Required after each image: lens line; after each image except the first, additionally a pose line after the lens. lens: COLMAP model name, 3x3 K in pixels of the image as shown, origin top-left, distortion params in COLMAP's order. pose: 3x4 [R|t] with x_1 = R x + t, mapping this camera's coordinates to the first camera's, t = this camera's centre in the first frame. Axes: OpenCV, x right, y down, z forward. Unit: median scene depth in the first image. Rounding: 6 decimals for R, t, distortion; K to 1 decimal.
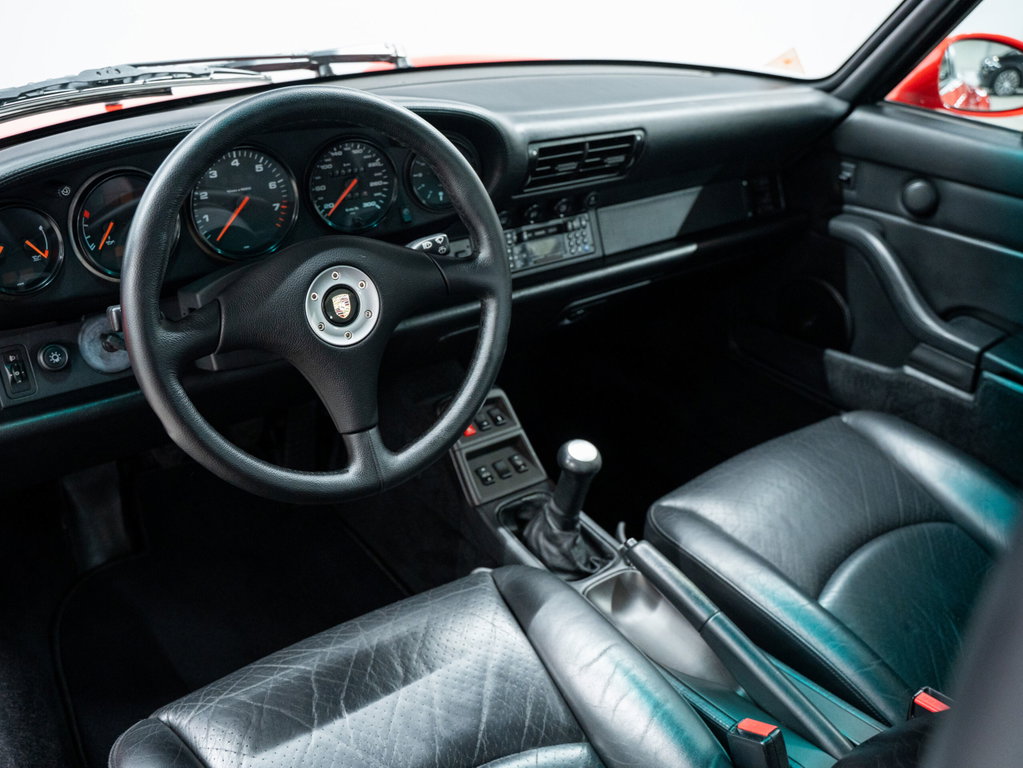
lens RADIAL K [[846.6, 0, 511.5], [0, 846.6, 384.0], [0, 0, 1]] dist [-0.086420, -0.002206]
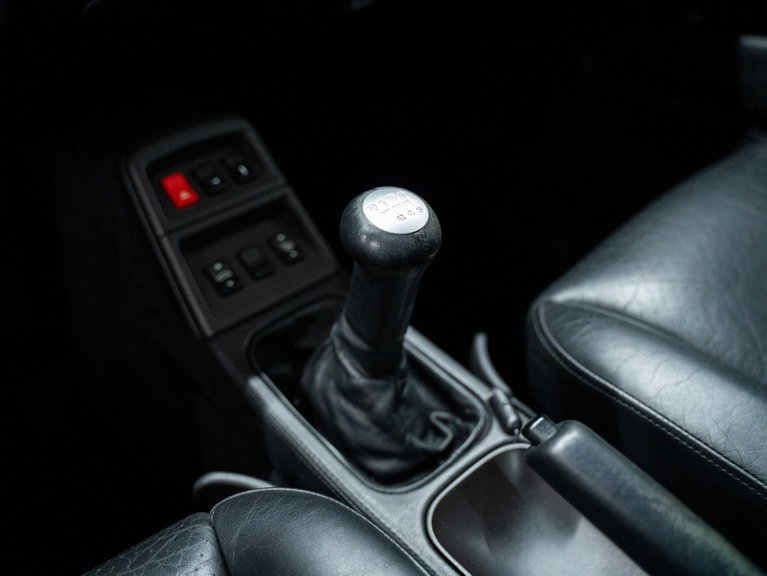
lens RADIAL K [[634.7, 0, 383.5], [0, 634.7, 288.0], [0, 0, 1]] dist [-0.086420, -0.002206]
pose [[0.993515, -0.103620, 0.046806, 0.049848], [0.093499, 0.978798, 0.182245, 0.050017], [-0.064697, -0.176687, 0.982138, 0.584234]]
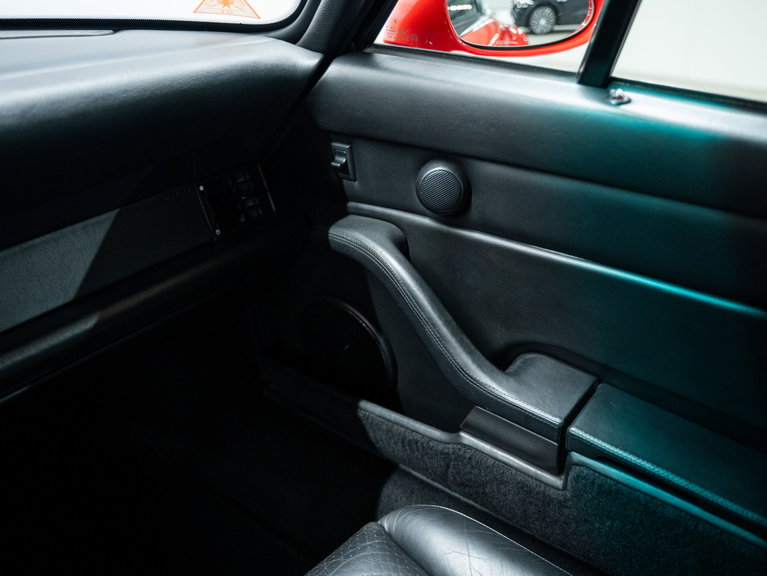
lens RADIAL K [[634.7, 0, 383.5], [0, 634.7, 288.0], [0, 0, 1]] dist [-0.086420, -0.002206]
pose [[0.956425, -0.157466, 0.245876, 0.326724], [0.157195, 0.987347, 0.020857, -0.171797], [-0.246050, 0.018702, 0.969077, 0.548709]]
